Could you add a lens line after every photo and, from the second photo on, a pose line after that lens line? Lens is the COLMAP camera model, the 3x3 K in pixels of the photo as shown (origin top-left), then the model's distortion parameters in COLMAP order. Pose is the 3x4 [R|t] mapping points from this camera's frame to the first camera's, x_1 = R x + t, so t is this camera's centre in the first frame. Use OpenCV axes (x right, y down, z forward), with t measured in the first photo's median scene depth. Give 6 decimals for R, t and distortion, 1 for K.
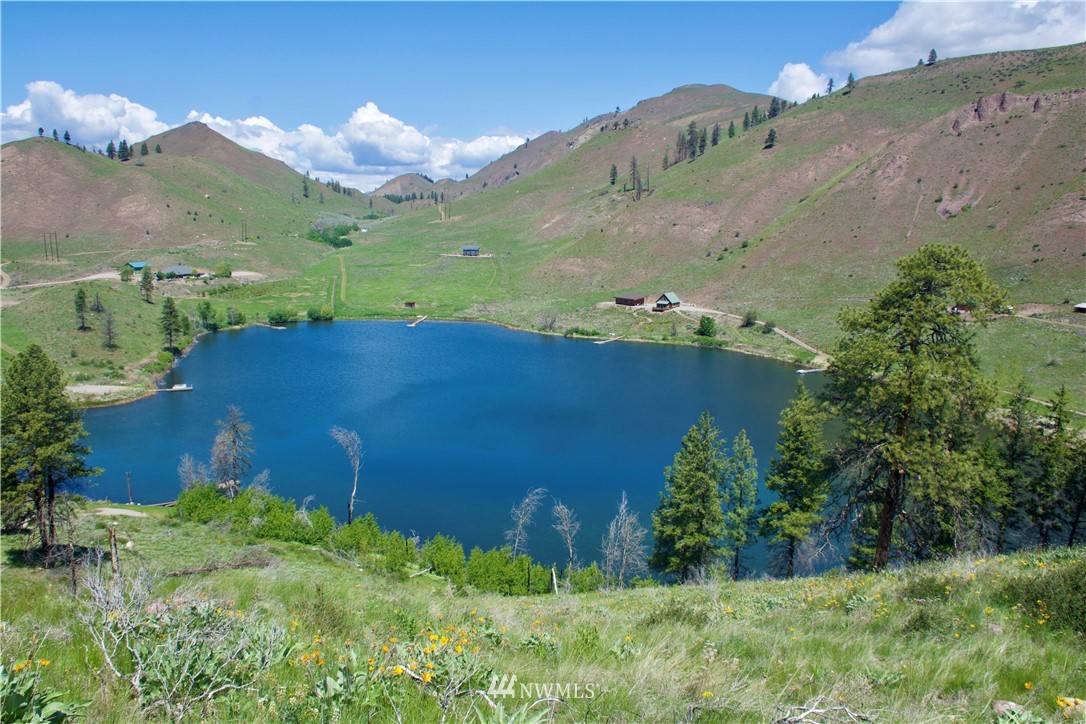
lens RADIAL K [[909.6, 0, 541.0], [0, 909.6, 367.6], [0, 0, 1]] dist [-0.125113, 0.135602]
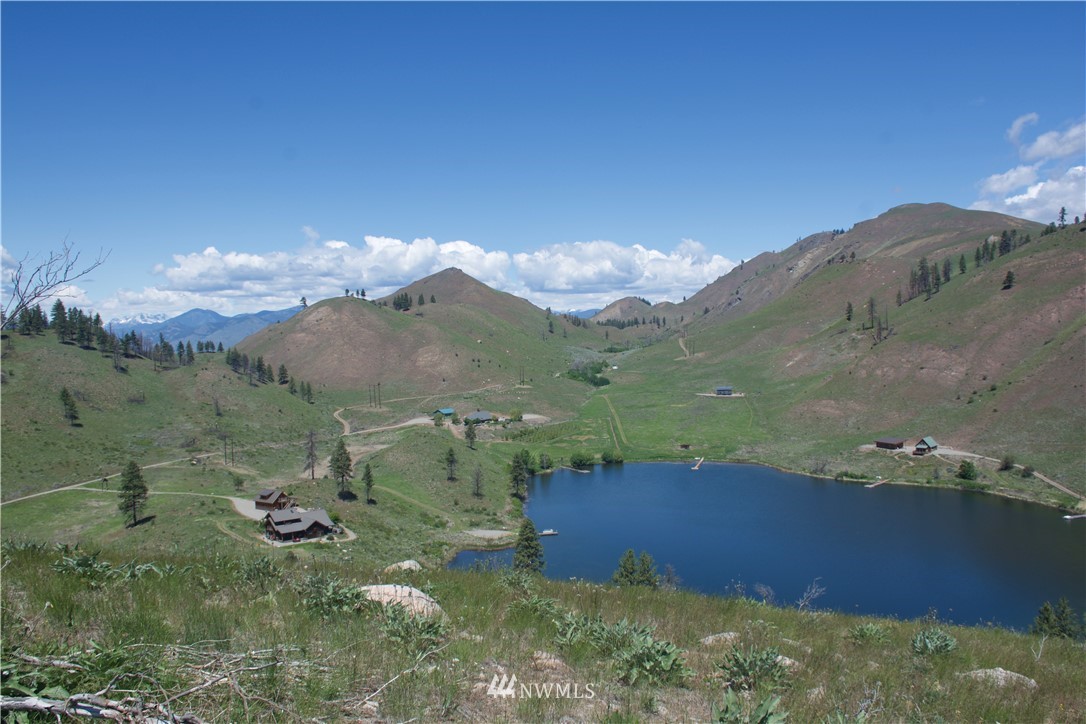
lens RADIAL K [[901.5, 0, 544.2], [0, 901.5, 365.5], [0, 0, 1]] dist [-0.130472, 0.134774]
pose [[0.974699, -0.024769, -0.222147, -0.060963], [-0.003479, 0.992040, -0.125874, -0.026732], [0.223496, 0.123462, 0.966854, -0.135341]]
